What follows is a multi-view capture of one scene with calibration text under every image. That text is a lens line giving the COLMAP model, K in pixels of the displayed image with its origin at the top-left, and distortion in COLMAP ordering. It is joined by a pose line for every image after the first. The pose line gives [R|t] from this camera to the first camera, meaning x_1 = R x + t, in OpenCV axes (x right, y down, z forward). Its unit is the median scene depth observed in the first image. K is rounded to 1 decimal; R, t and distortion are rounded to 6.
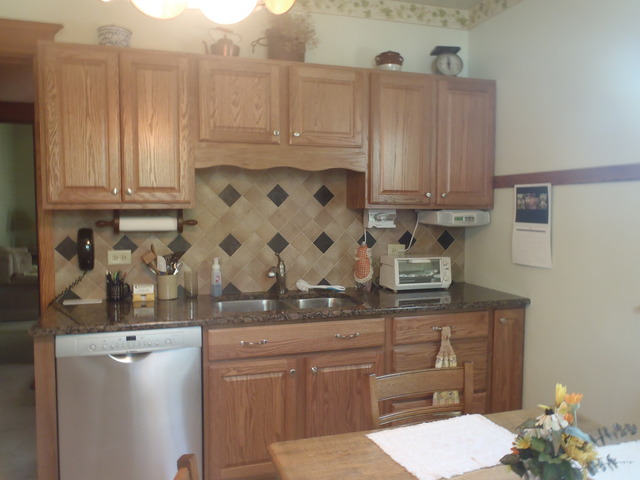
lens RADIAL K [[527.9, 0, 320.0], [0, 527.9, 240.0], [0, 0, 1]] dist [-0.075139, 0.102694]
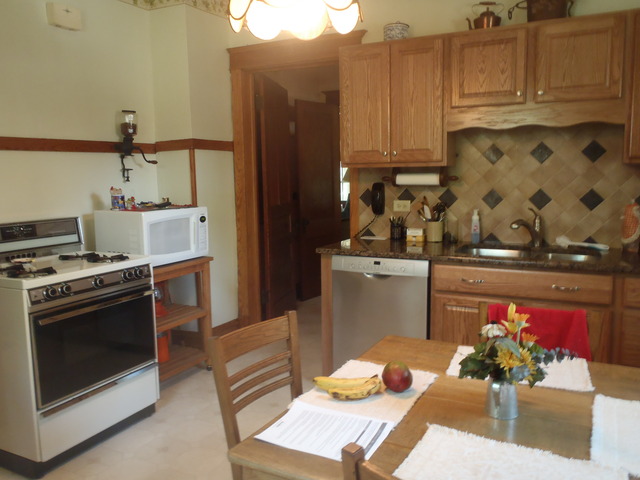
lens RADIAL K [[527.9, 0, 320.0], [0, 527.9, 240.0], [0, 0, 1]] dist [-0.075139, 0.102694]
pose [[0.703932, 0.076959, -0.706086, 0.390428], [-0.031075, 0.996498, 0.077632, 0.022694], [0.709587, -0.032706, 0.703858, -0.044425]]
